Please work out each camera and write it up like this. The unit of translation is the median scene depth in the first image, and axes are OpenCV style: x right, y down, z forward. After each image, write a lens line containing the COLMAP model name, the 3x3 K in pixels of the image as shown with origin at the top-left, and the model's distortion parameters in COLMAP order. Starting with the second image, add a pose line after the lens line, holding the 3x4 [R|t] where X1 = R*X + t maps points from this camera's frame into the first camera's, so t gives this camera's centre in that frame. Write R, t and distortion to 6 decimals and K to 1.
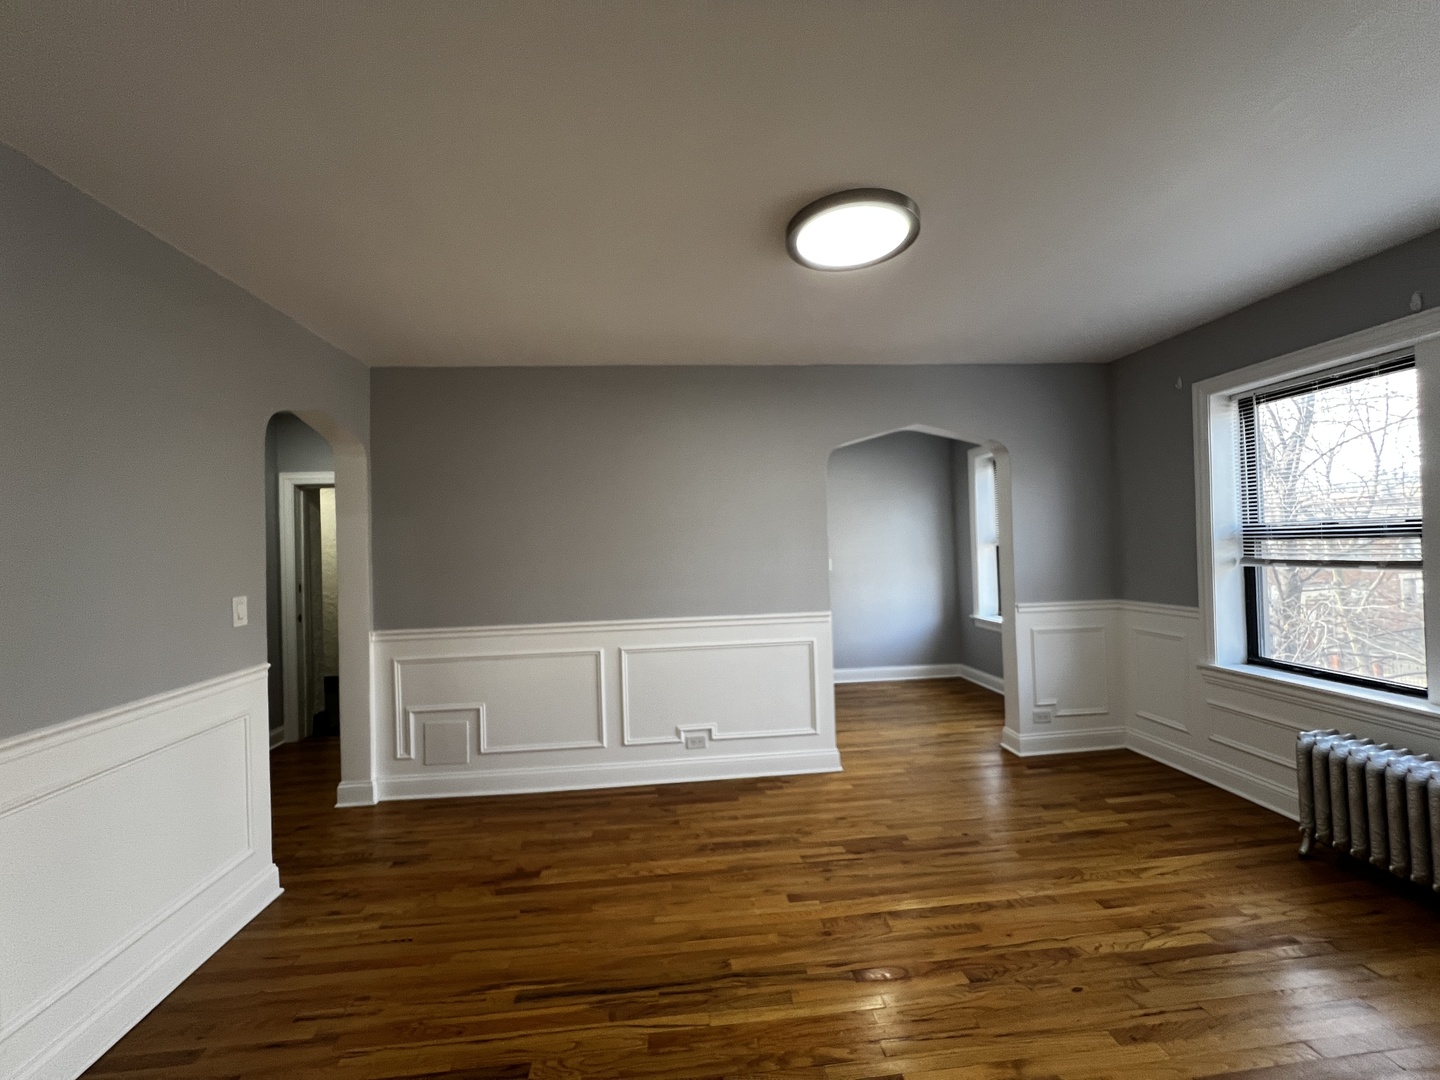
lens RADIAL K [[578.2, 0, 722.0], [0, 578.2, 540.4], [0, 0, 1]] dist [-0.009650, 0.001766]
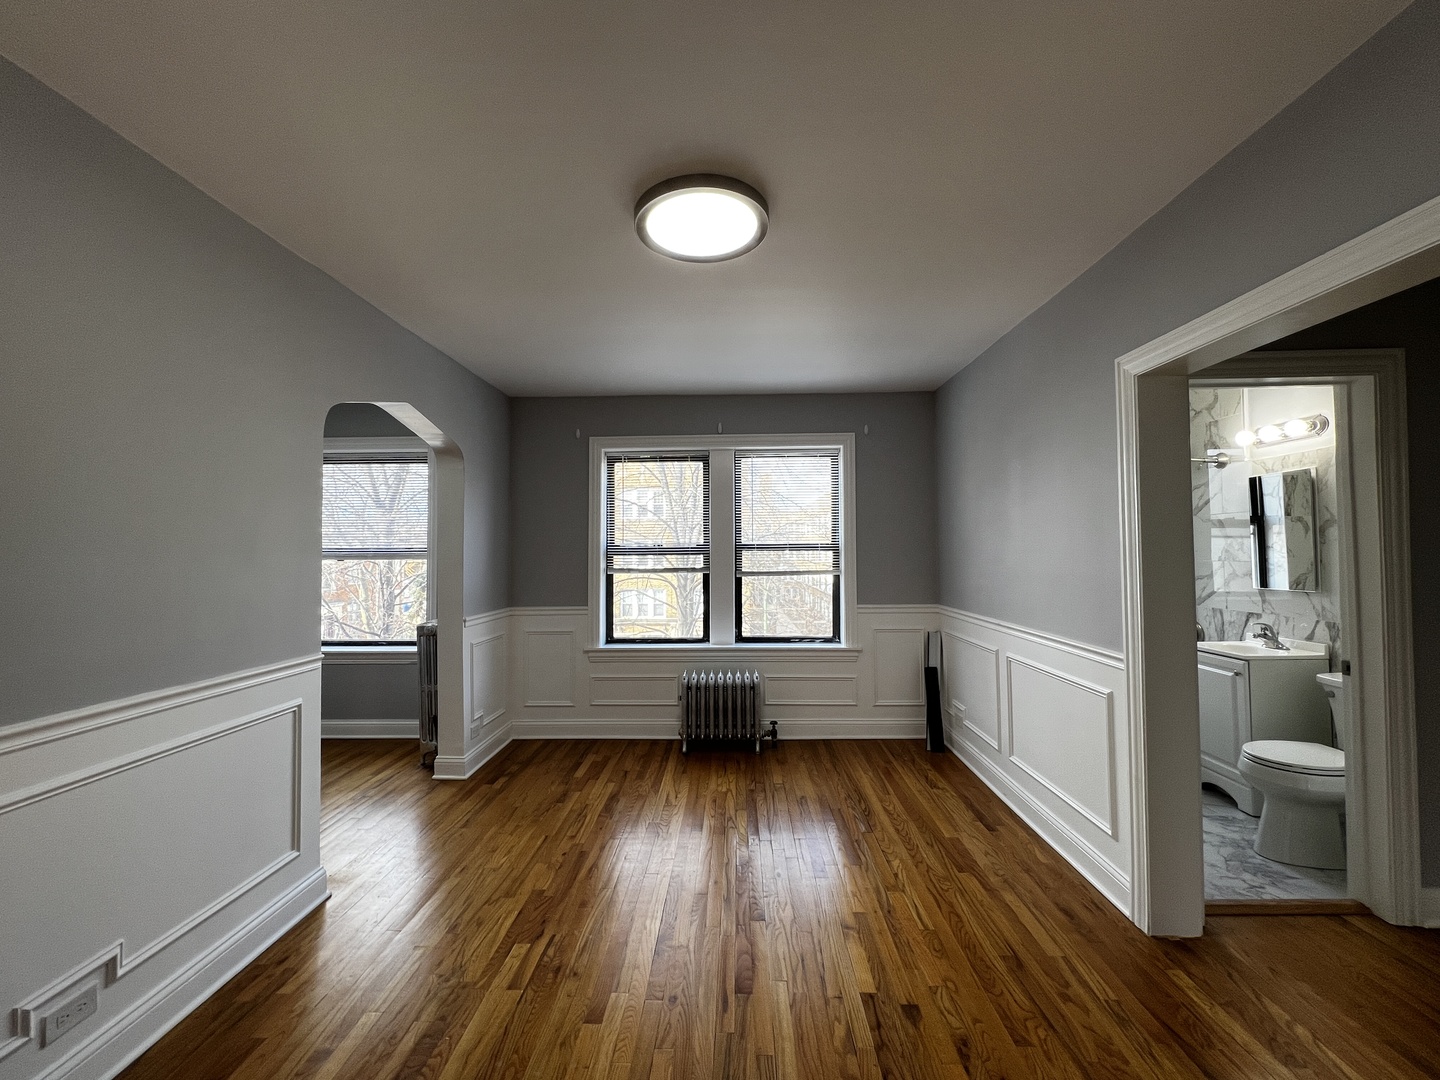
lens RADIAL K [[578.2, 0, 711.2], [0, 578.2, 540.1], [0, 0, 1]] dist [-0.009650, 0.001766]
pose [[0.140213, 0.049556, 0.988880, -0.536816], [-0.006535, 0.998771, -0.049125, 0.035396], [-0.990100, 0.000425, 0.140365, 0.646819]]
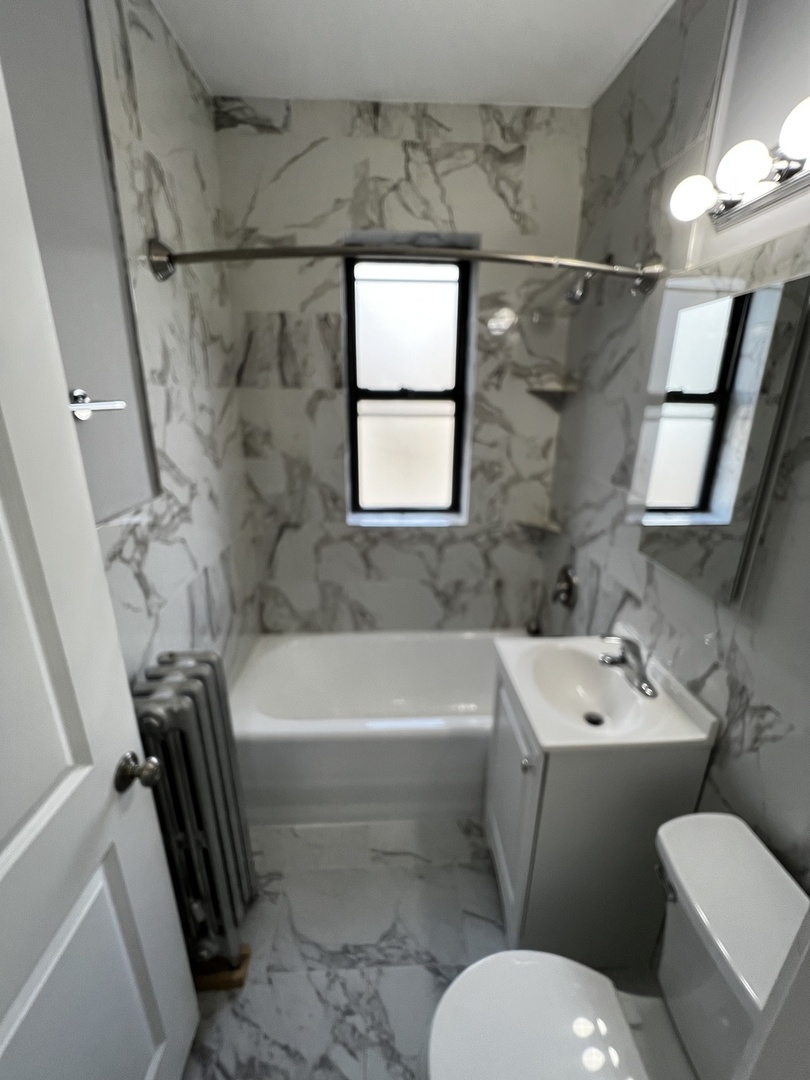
lens RADIAL K [[433.7, 0, 413.7], [0, 433.7, 532.9], [0, 0, 1]] dist [-0.009650, 0.001766]
pose [[0.052528, -0.281776, 0.958041, 0.402447], [-0.026762, 0.958624, 0.283415, -0.079451], [-0.998261, -0.040527, 0.042814, -0.116737]]
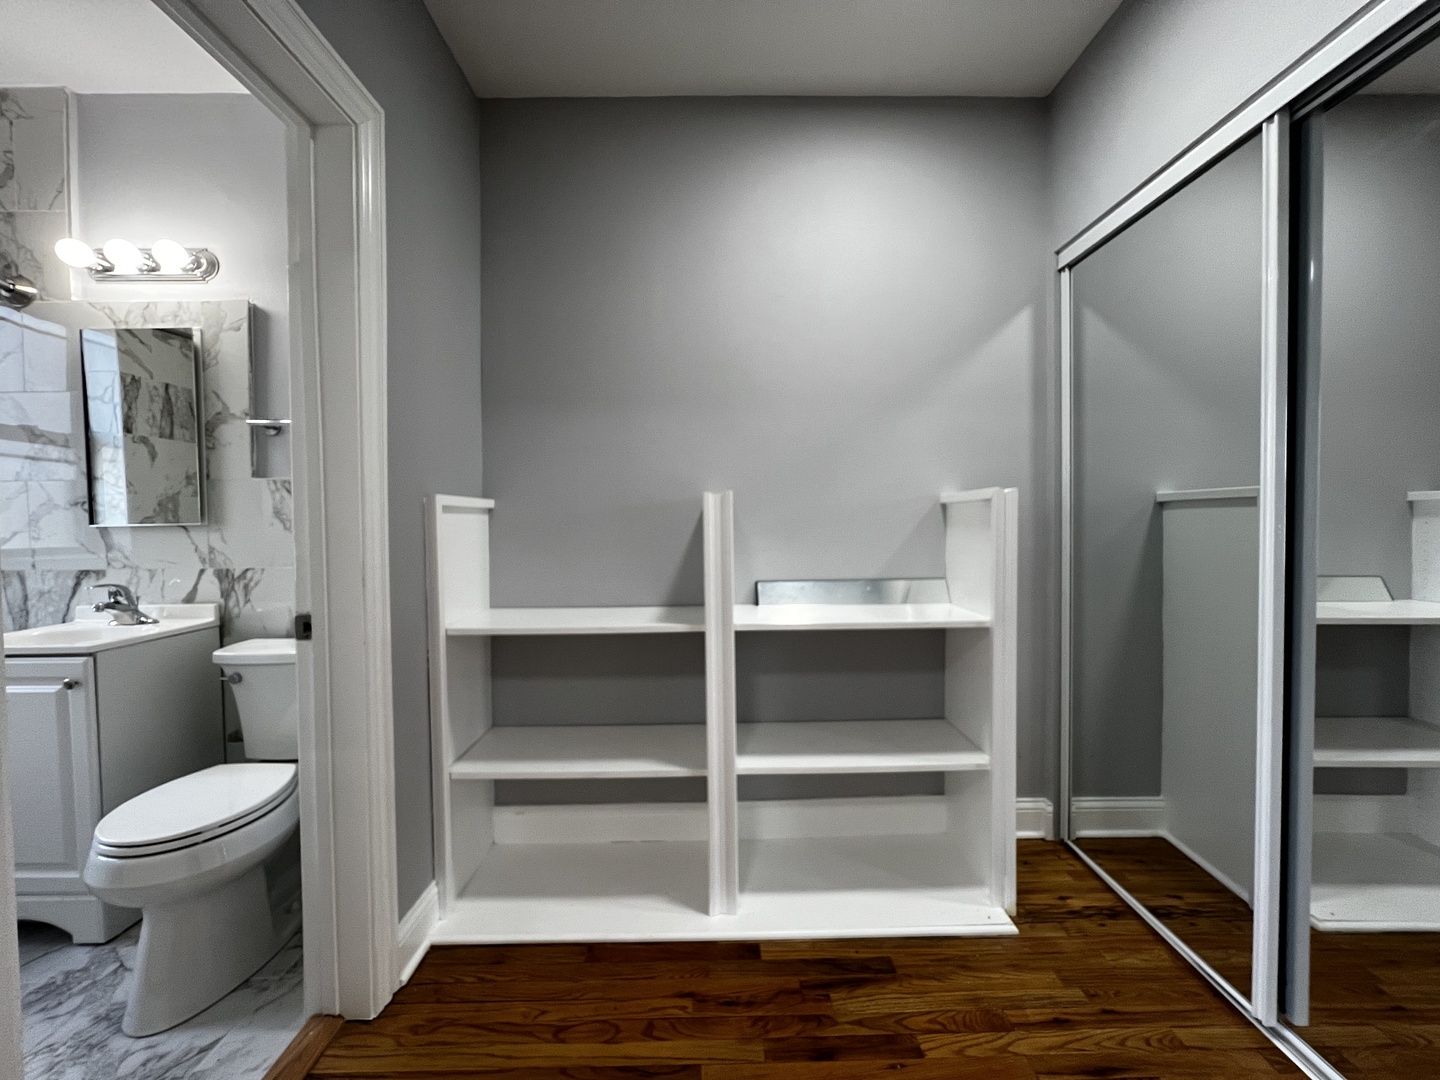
lens RADIAL K [[578.2, 0, 723.3], [0, 578.2, 536.8], [0, 0, 1]] dist [-0.009650, 0.001766]
pose [[-0.996463, 0.038863, 0.074512, 0.036306], [0.039603, 0.999179, 0.008485, 0.108517], [-0.074121, 0.011406, -0.997184, 0.302108]]
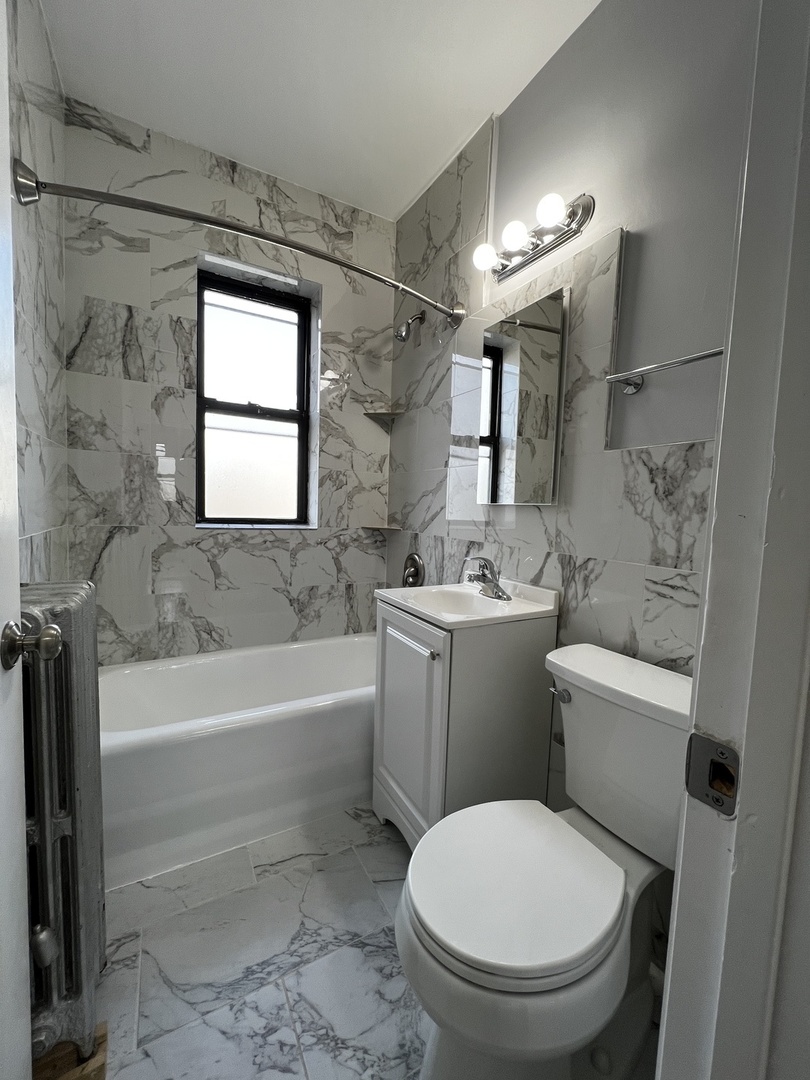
lens RADIAL K [[429.3, 0, 400.4], [0, 429.3, 540.2], [0, 0, 1]] dist [-0.001372, 0.002096]
pose [[-0.385975, -0.055117, 0.920861, 0.343261], [-0.037501, 0.998326, 0.044035, 0.099097], [-0.921747, -0.017536, -0.387396, -0.008194]]
